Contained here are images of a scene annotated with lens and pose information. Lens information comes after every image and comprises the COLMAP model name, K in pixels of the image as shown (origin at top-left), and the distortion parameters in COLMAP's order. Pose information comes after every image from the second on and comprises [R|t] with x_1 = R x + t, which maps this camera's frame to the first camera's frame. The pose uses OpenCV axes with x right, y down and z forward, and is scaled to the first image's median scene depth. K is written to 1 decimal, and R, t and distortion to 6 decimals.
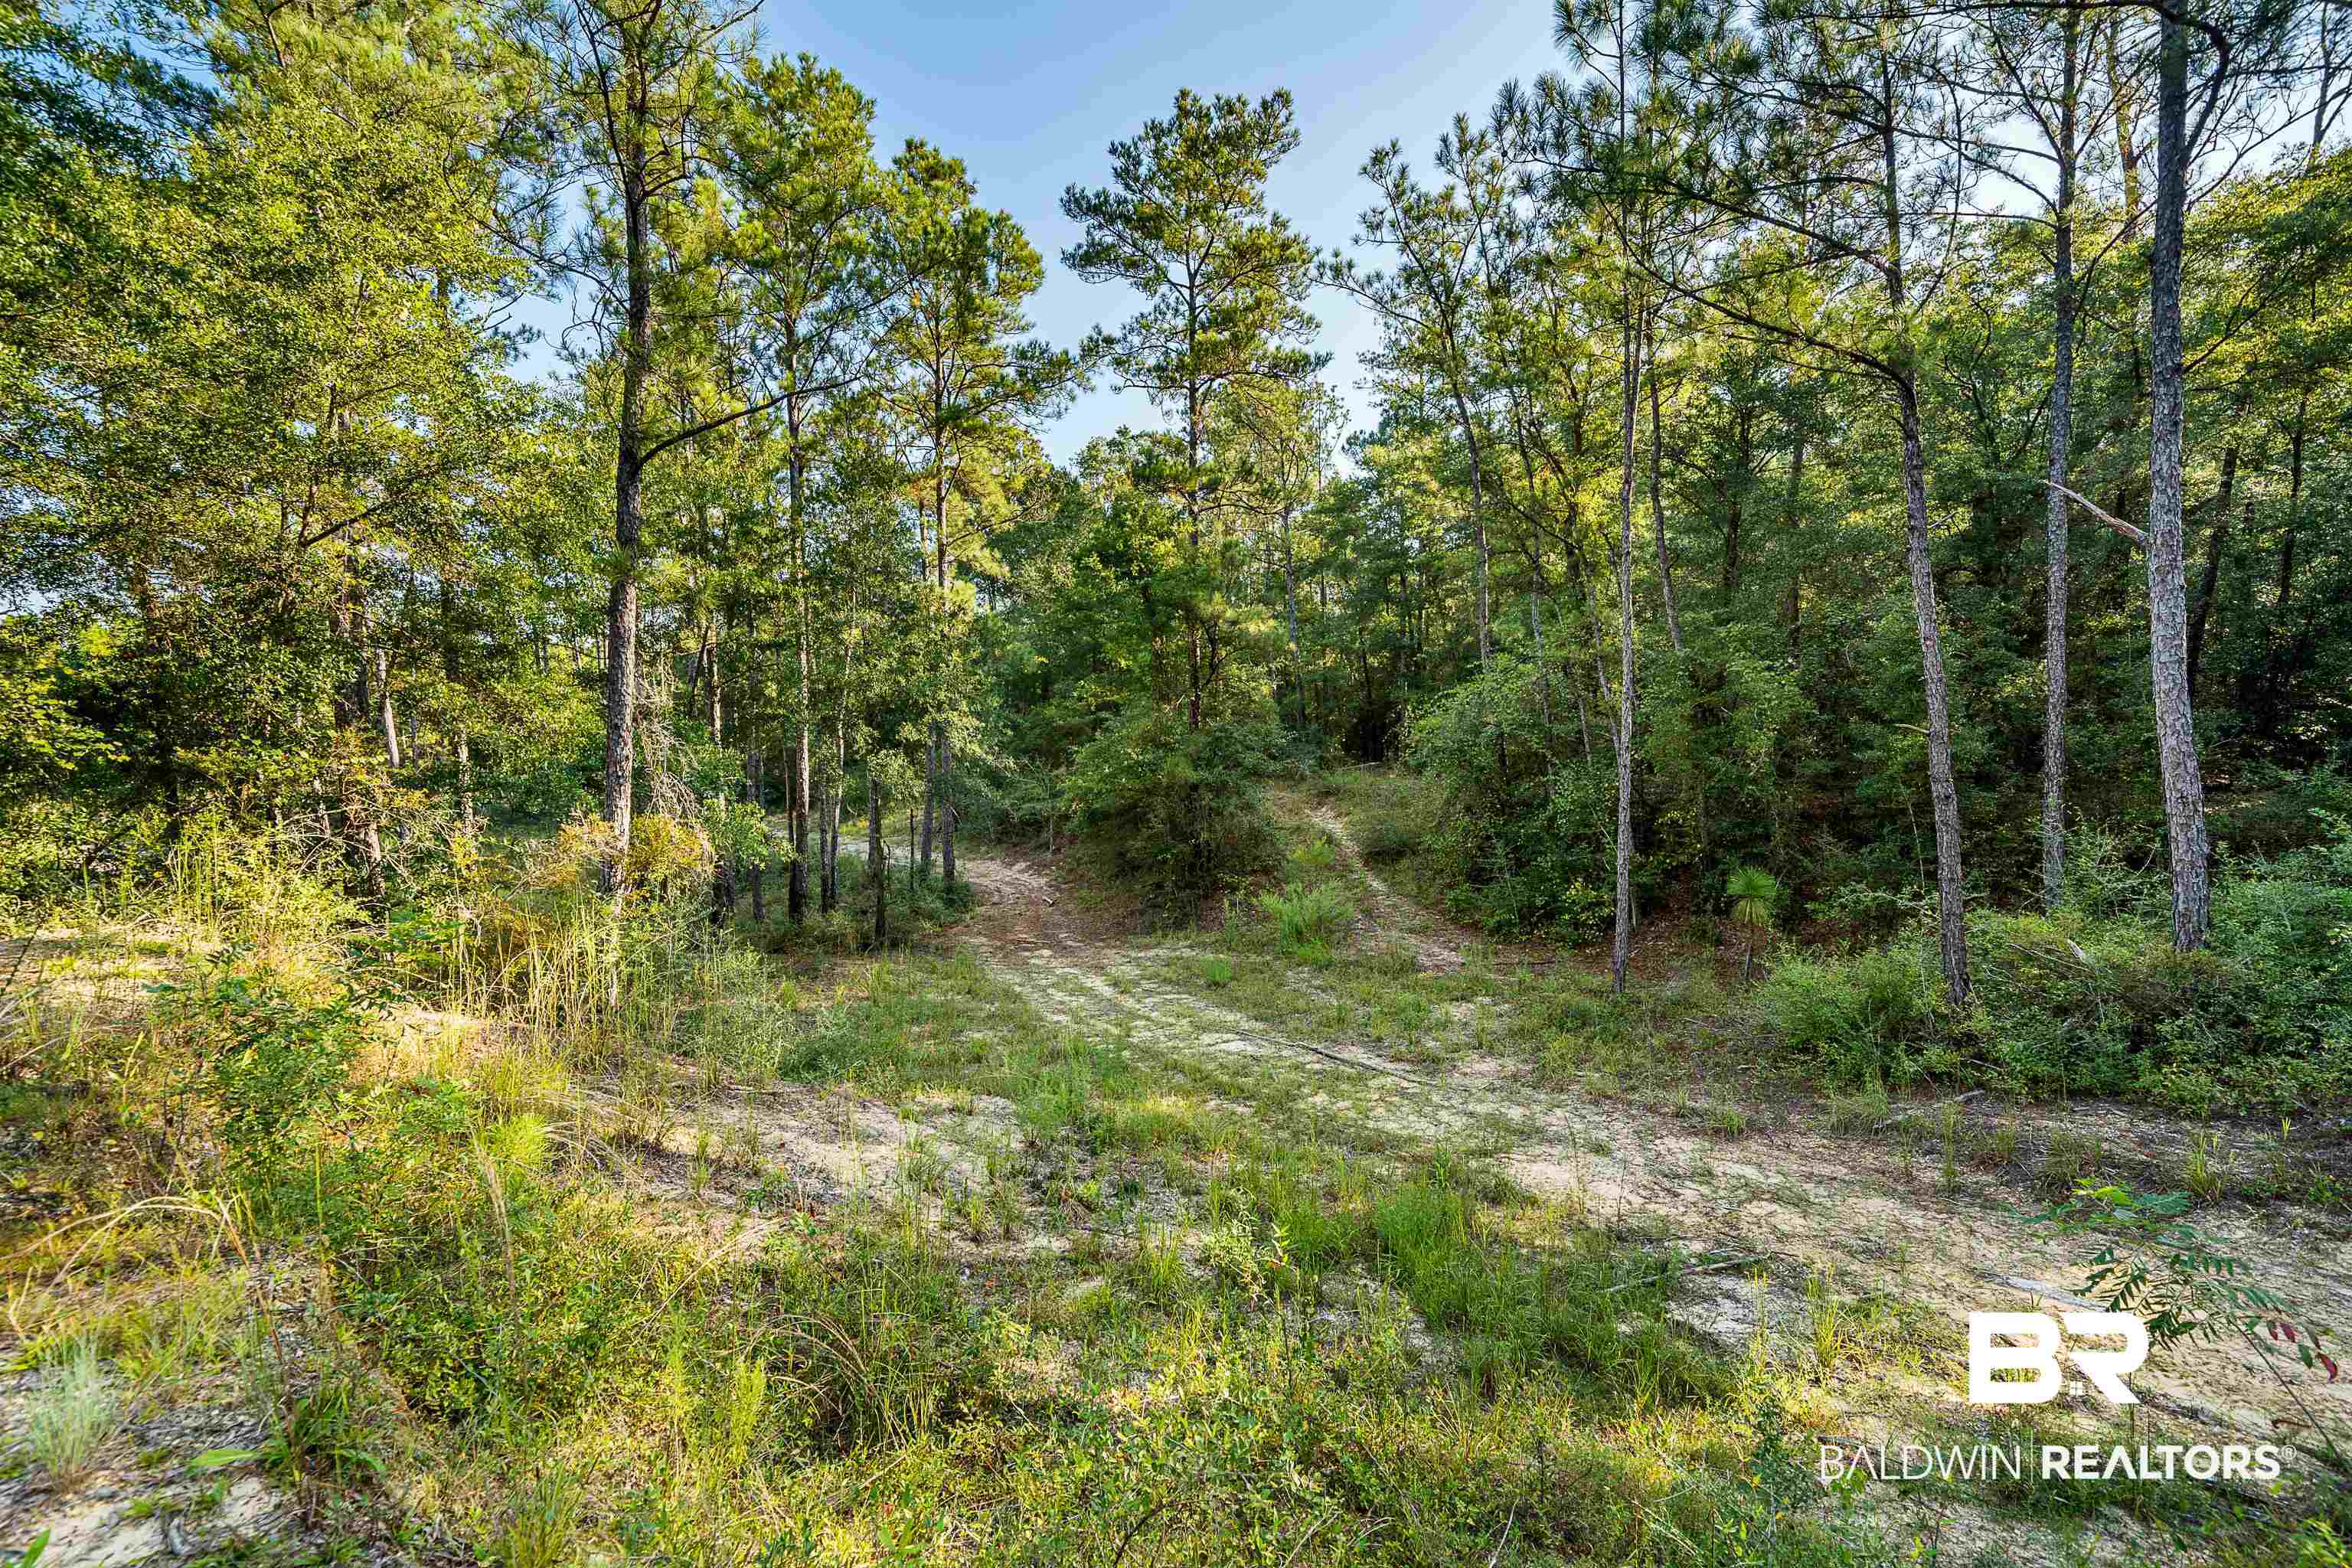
lens RADIAL K [[997.8, 0, 1169.2], [0, 997.8, 781.4], [0, 0, 1]] dist [0.001638, 0.000131]
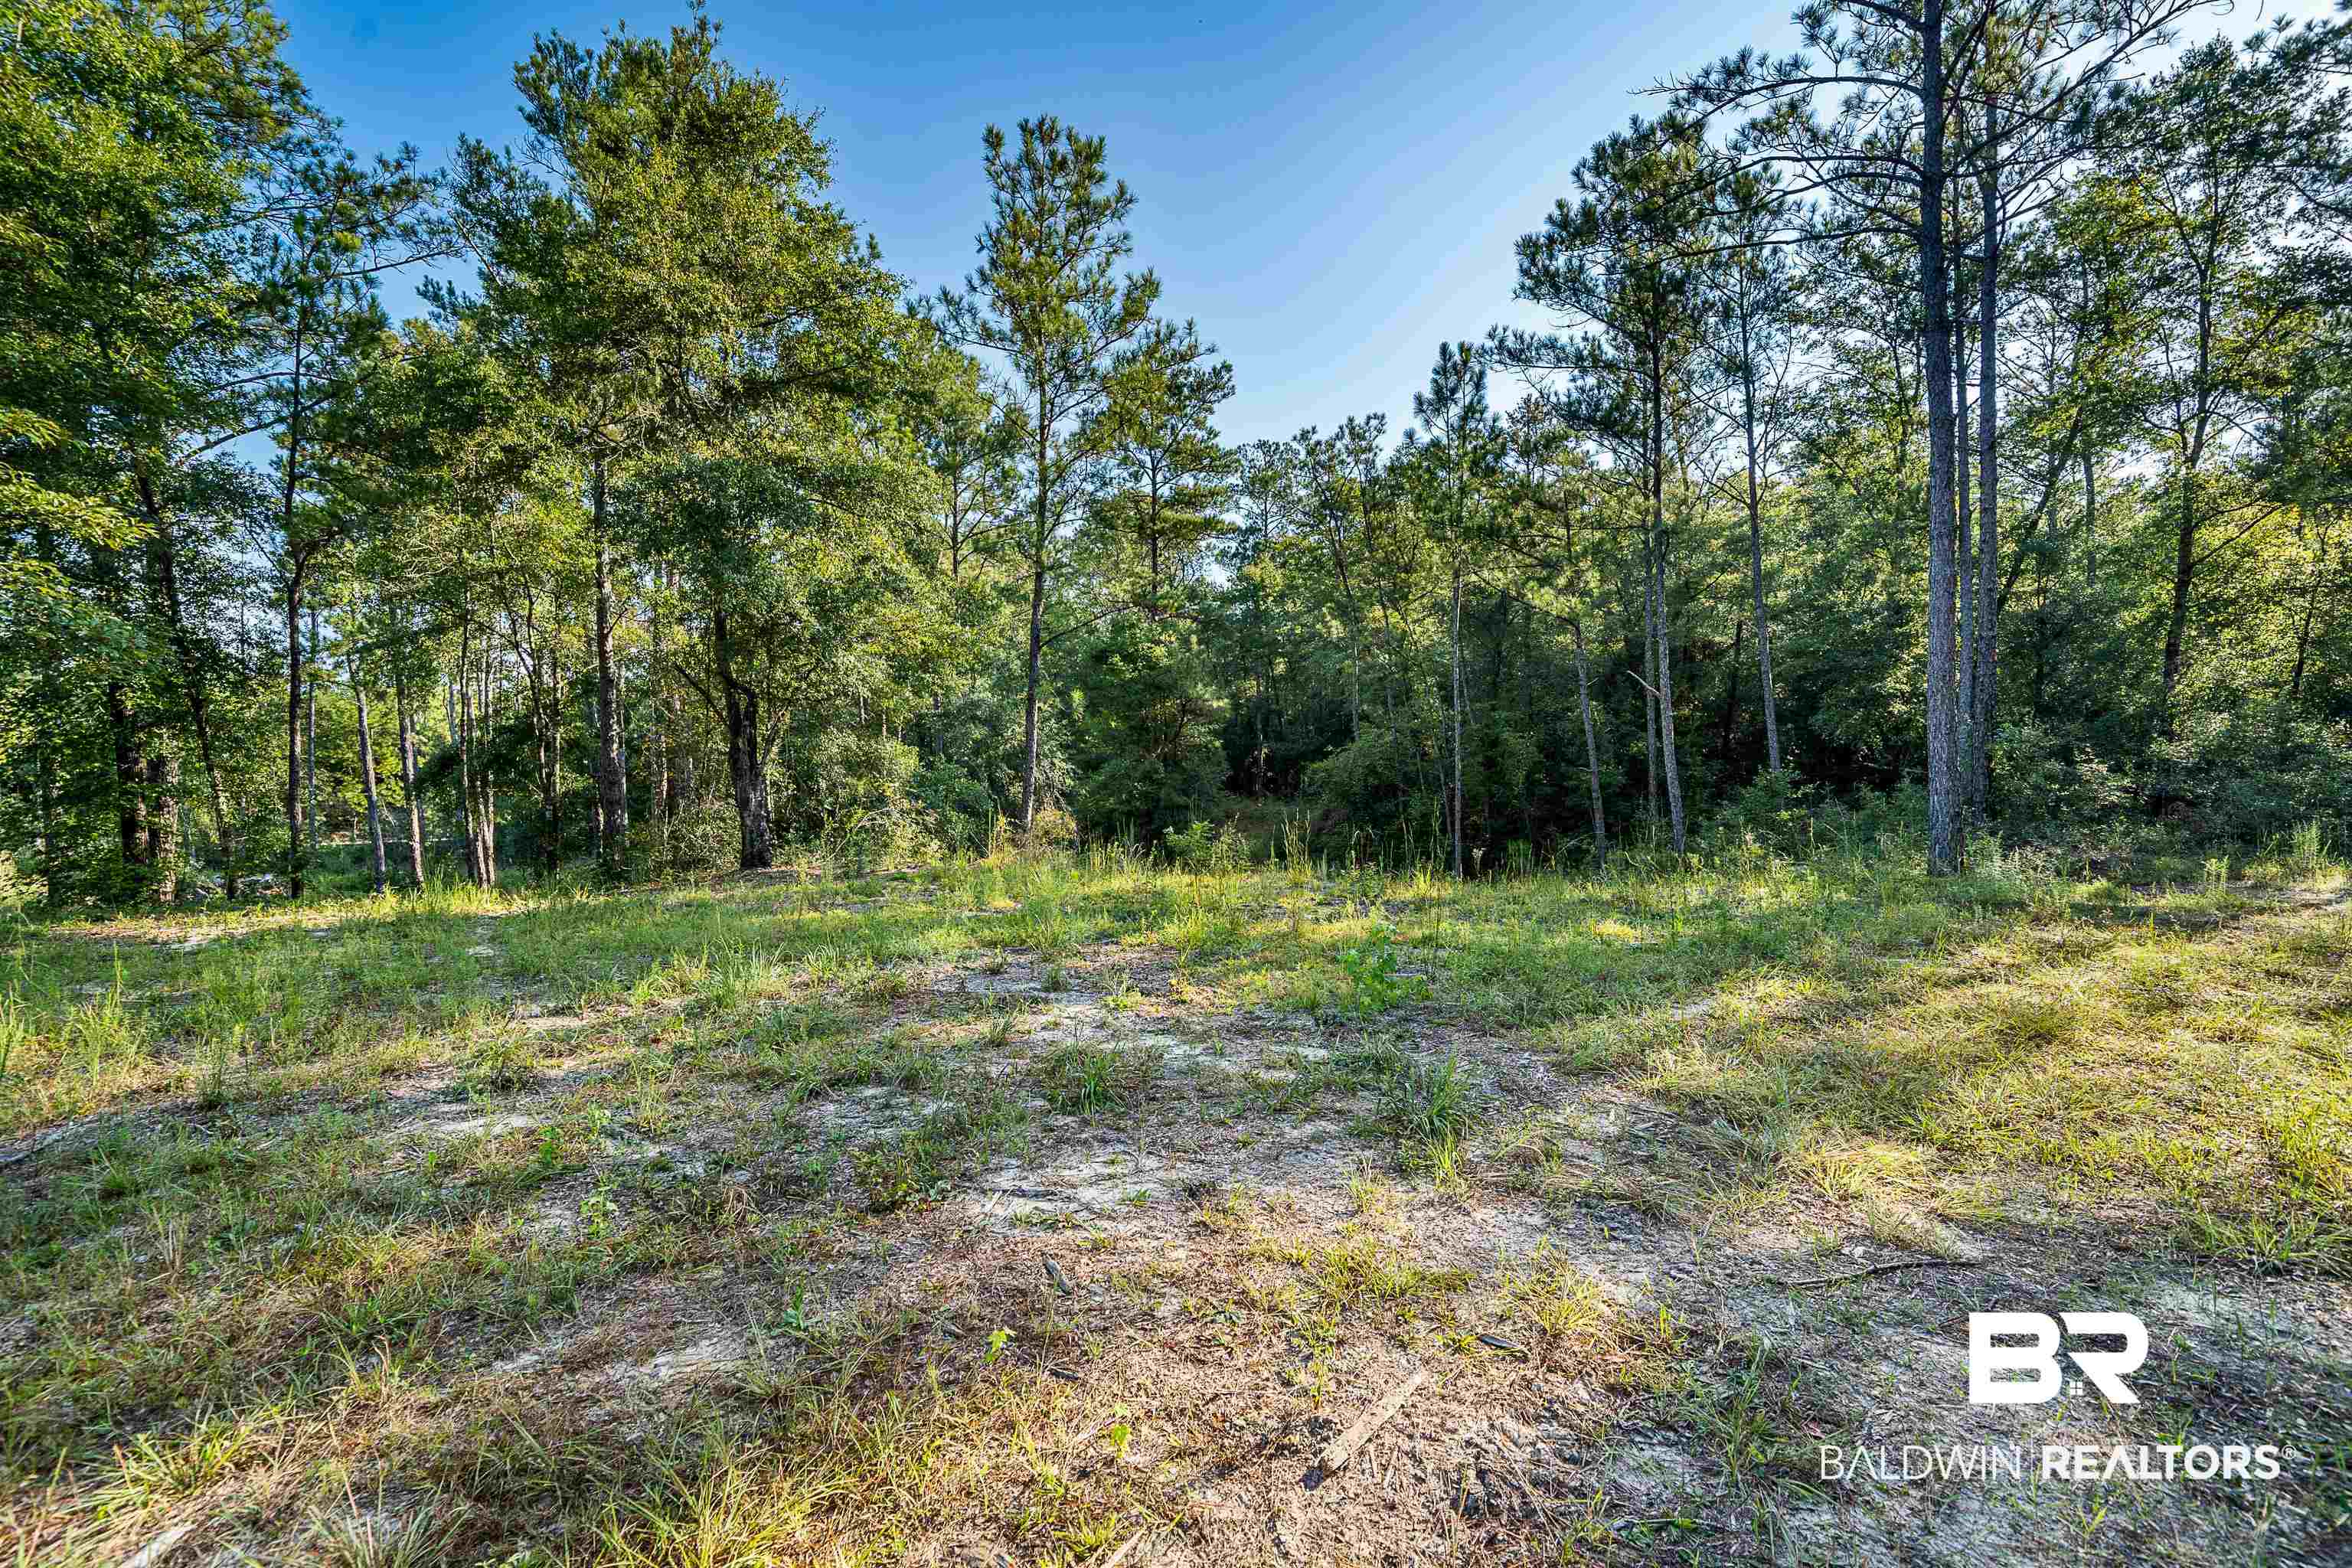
lens RADIAL K [[997.8, 0, 1180.6], [0, 997.8, 782.2], [0, 0, 1]] dist [0.001638, 0.000131]
pose [[0.972227, -0.008537, 0.233882, -0.406264], [0.017124, 0.999251, -0.034707, 0.023088], [-0.233411, 0.037749, 0.971645, -0.591635]]
